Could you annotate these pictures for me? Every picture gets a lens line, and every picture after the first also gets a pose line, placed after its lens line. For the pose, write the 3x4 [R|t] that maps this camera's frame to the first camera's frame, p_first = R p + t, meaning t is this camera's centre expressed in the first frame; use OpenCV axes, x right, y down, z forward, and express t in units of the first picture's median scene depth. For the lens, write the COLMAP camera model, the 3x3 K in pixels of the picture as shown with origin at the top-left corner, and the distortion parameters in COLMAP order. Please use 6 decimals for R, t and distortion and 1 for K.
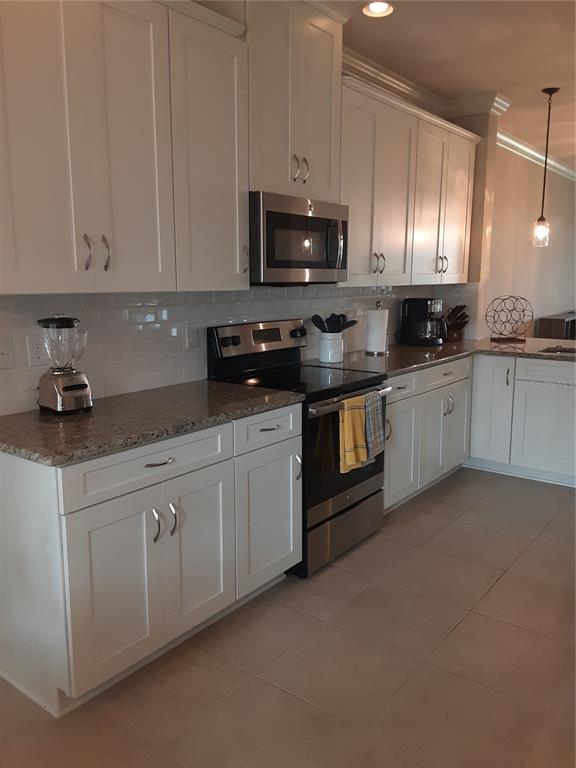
lens RADIAL K [[617.7, 0, 287.6], [0, 617.7, 382.2], [0, 0, 1]] dist [0.058994, -0.035489]
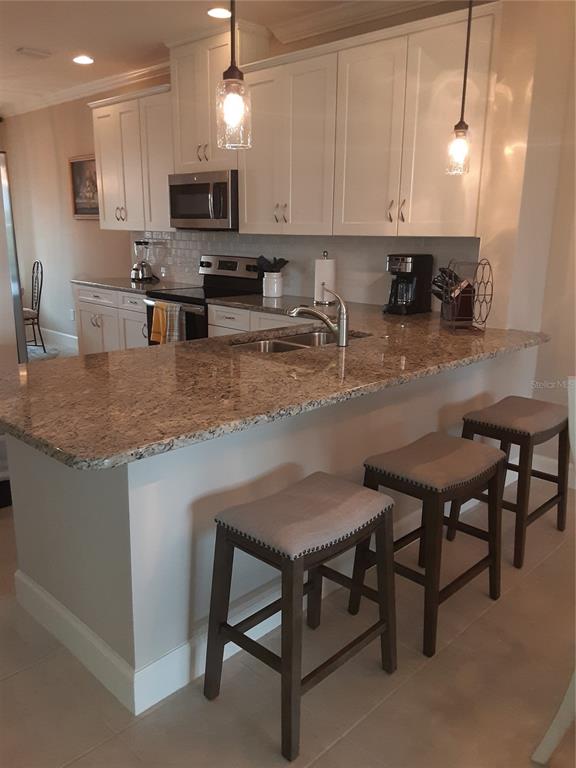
lens RADIAL K [[617.7, 0, 288.0], [0, 617.7, 384.2], [0, 0, 1]] dist [0.058994, -0.035489]
pose [[-0.094254, 0.235788, -0.967223, 1.420333], [-0.183954, 0.950694, 0.249684, -0.196797], [0.978405, 0.201459, -0.046233, 1.232249]]
